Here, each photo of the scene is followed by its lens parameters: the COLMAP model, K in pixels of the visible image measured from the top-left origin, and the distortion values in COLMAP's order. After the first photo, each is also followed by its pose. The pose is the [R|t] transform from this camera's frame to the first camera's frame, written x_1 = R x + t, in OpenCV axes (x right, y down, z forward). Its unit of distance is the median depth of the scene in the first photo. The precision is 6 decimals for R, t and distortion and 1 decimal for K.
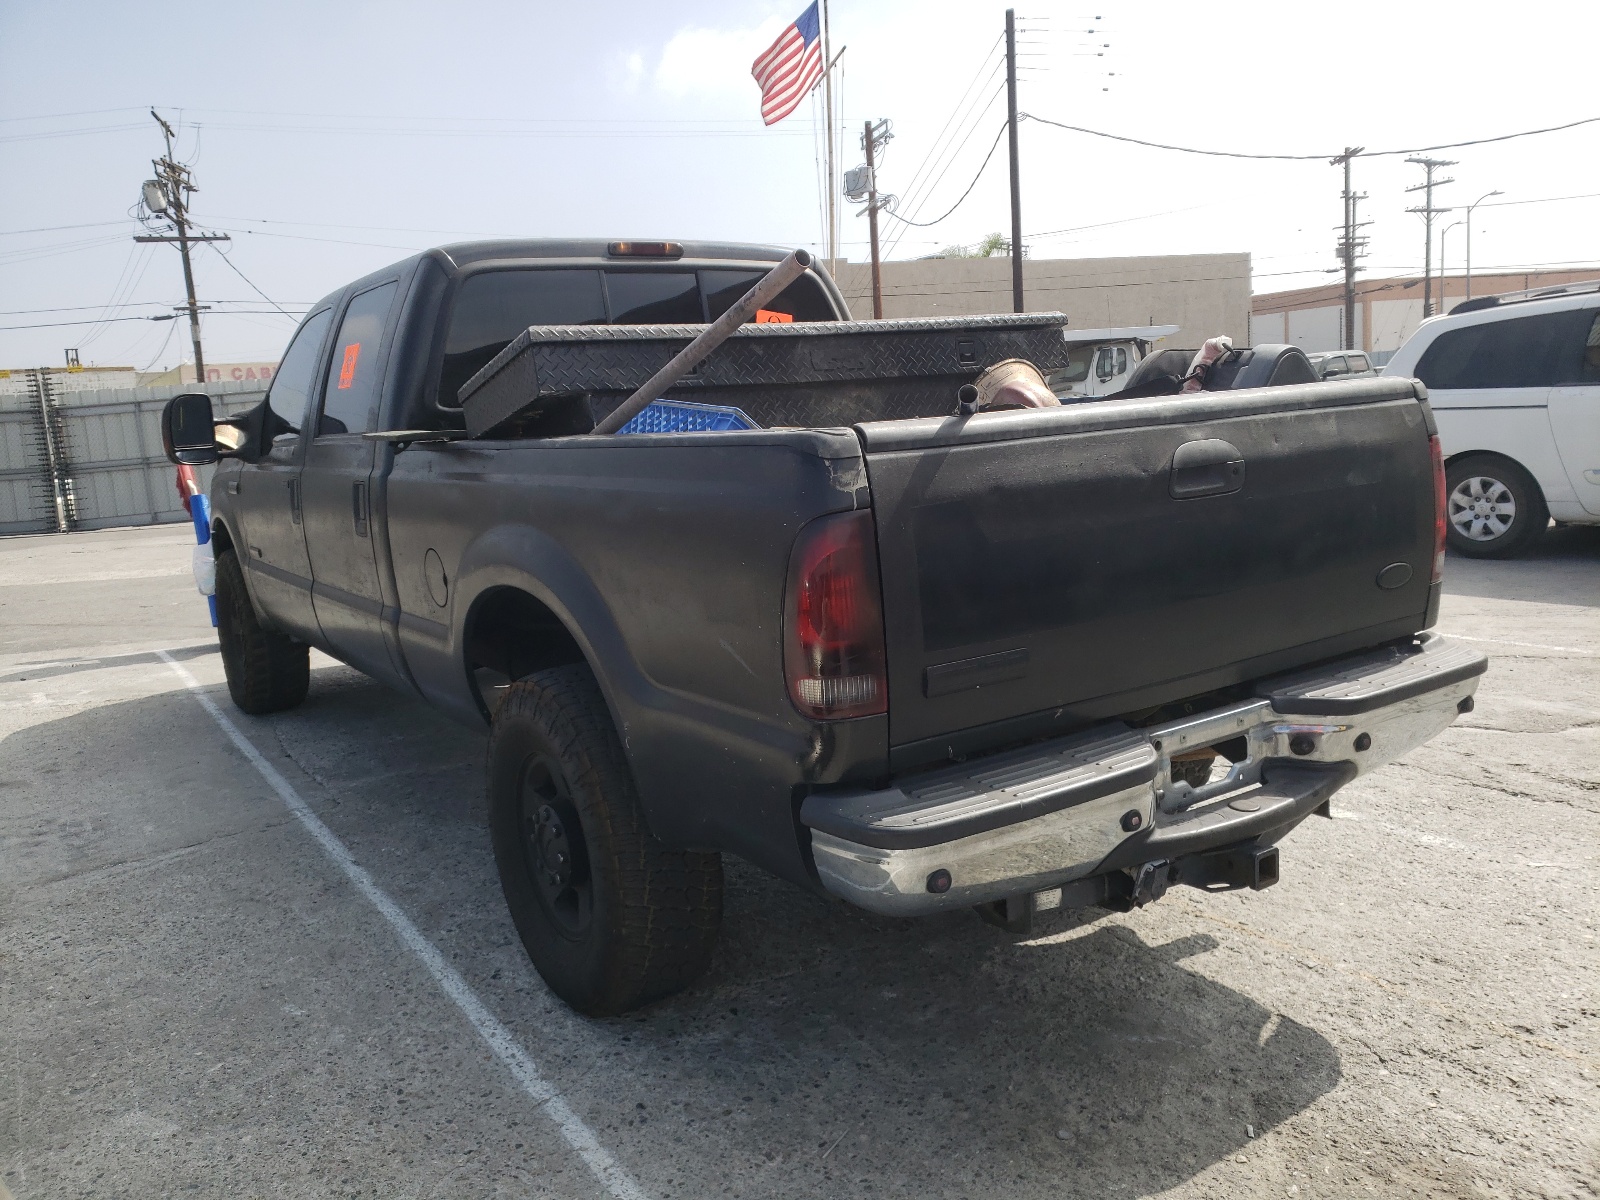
lens RADIAL K [[1227.5, 0, 800.0], [0, 1227.5, 600.0], [0, 0, 1]] dist [0.007152, 0.002637]
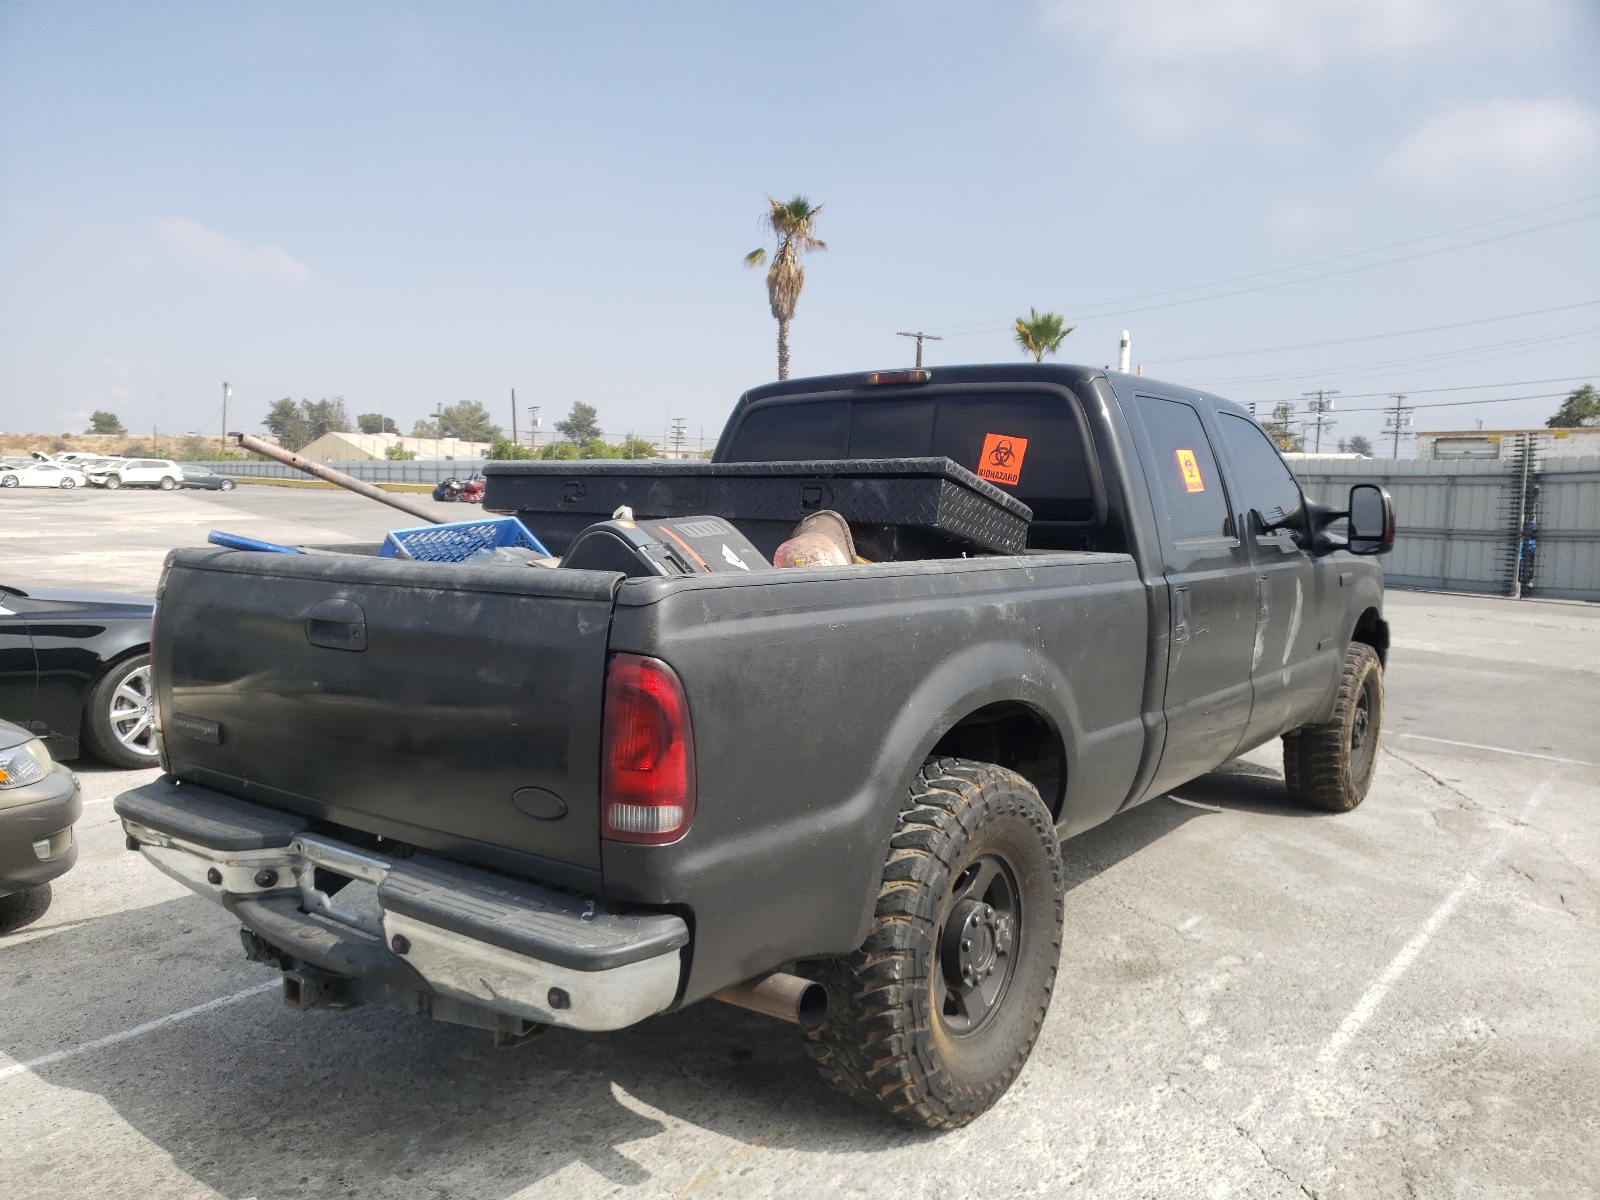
lens RADIAL K [[1271.1, 0, 800.0], [0, 1271.1, 600.0], [0, 0, 1]] dist [0.000892, 0.001754]
pose [[0.333888, 0.141623, -0.931913, 0.167911], [-0.183245, 0.979540, 0.083208, -0.032810], [0.924630, 0.142987, 0.353008, 0.105040]]
